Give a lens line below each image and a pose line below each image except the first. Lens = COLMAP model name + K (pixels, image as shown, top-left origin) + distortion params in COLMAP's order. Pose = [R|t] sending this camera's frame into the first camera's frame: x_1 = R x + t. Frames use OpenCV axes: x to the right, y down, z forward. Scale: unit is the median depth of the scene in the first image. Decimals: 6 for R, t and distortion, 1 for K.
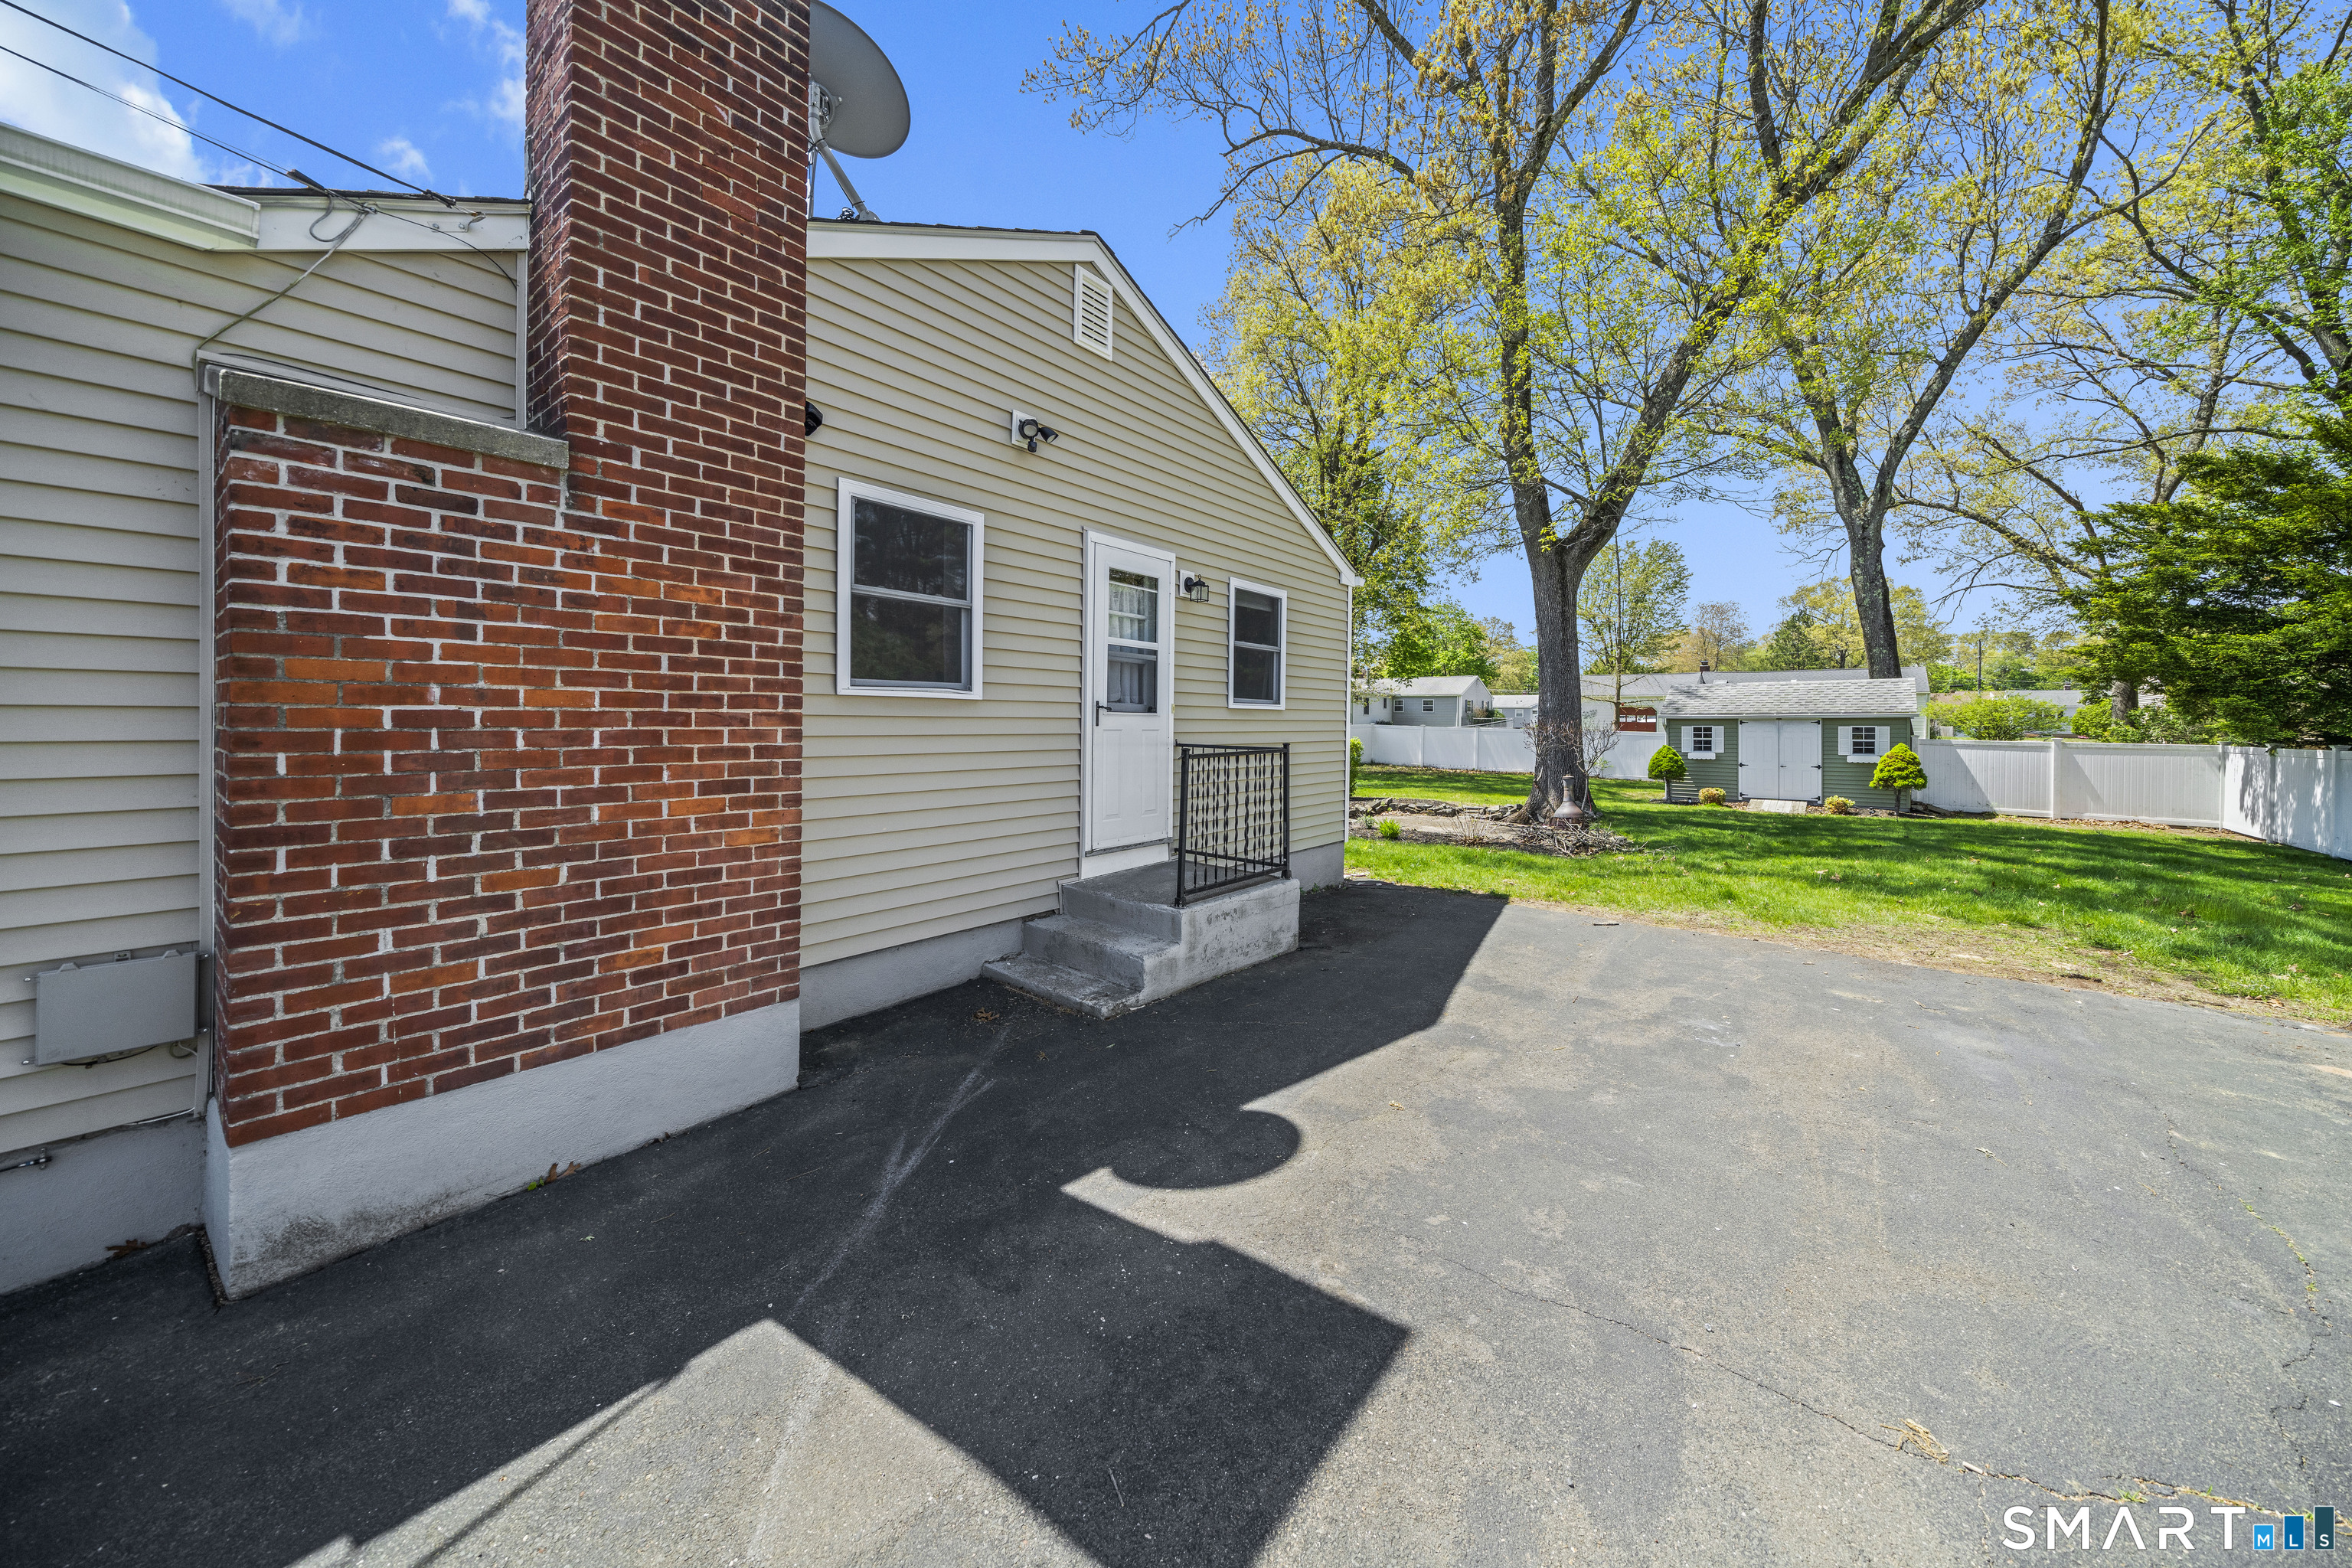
lens RADIAL K [[810.0, 0, 1175.9], [0, 810.0, 726.3], [0, 0, 1]] dist [-0.004529, -0.000025]
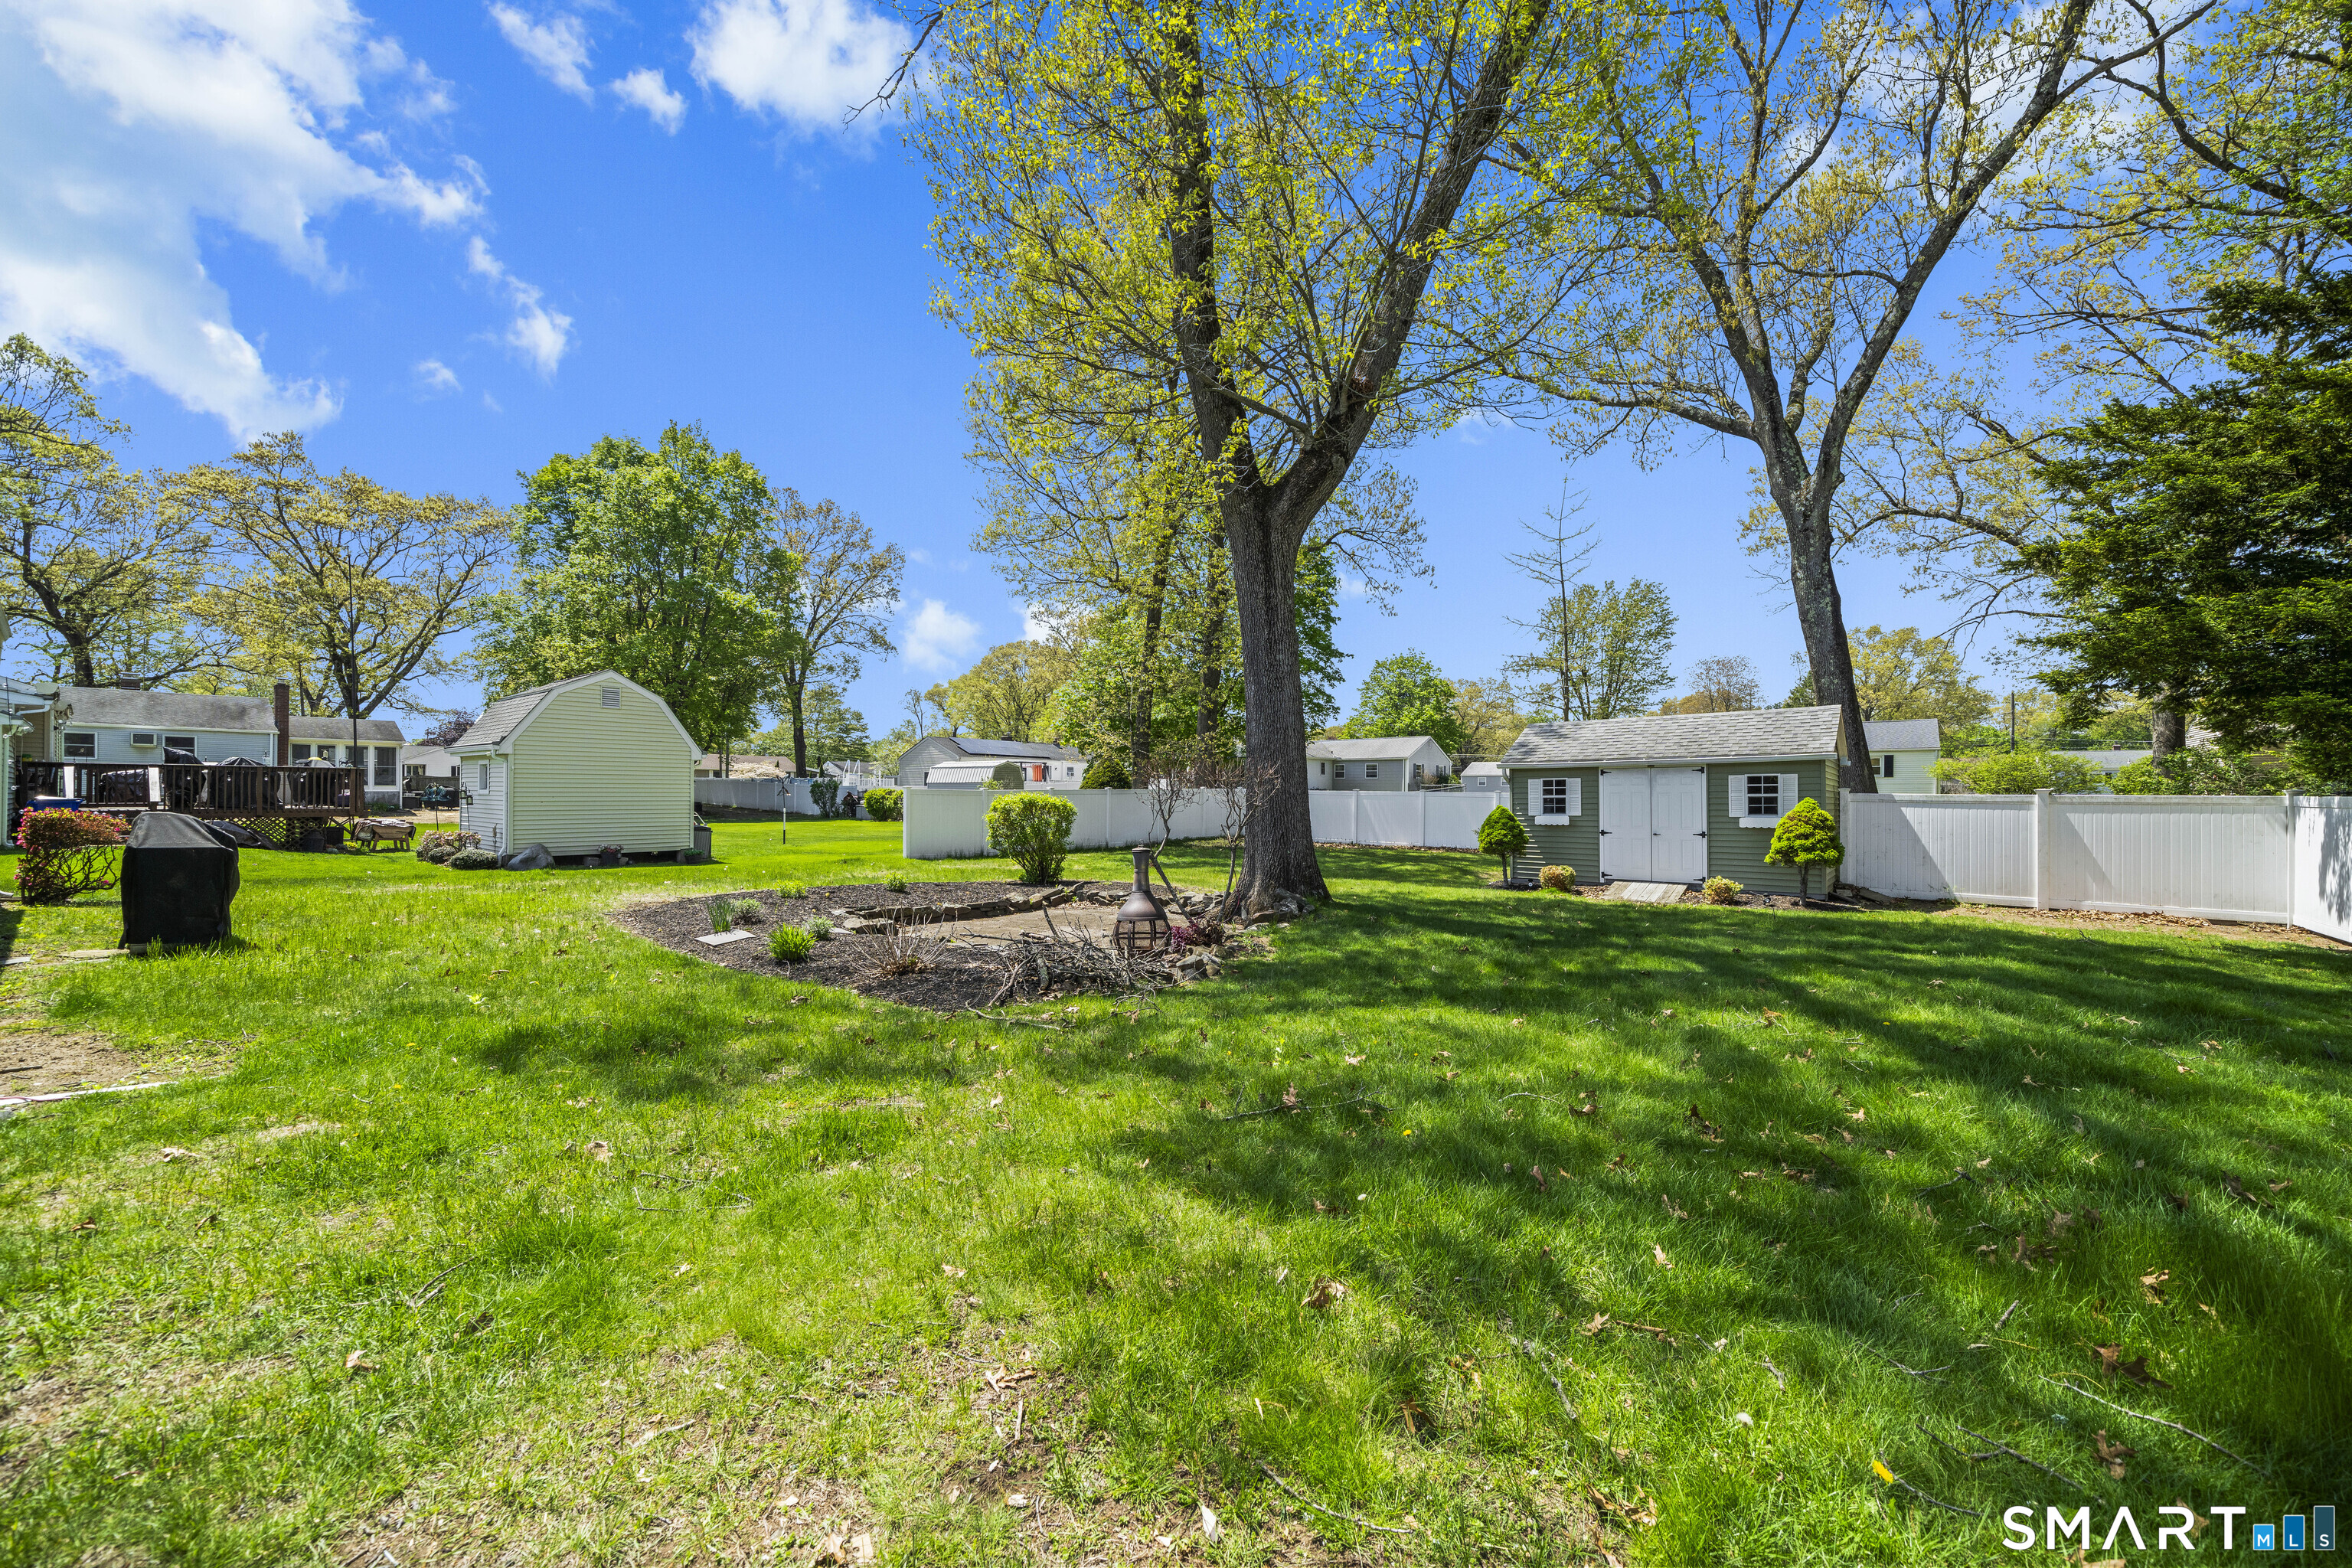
lens RADIAL K [[860.6, 0, 1175.5], [0, 860.6, 795.9], [0, 0, 1]] dist [-0.002530, -0.000826]
pose [[0.999974, -0.006666, -0.002752, 0.330218], [0.006649, 0.999958, -0.006324, 0.018153], [0.002794, 0.006305, 0.999976, 0.251247]]
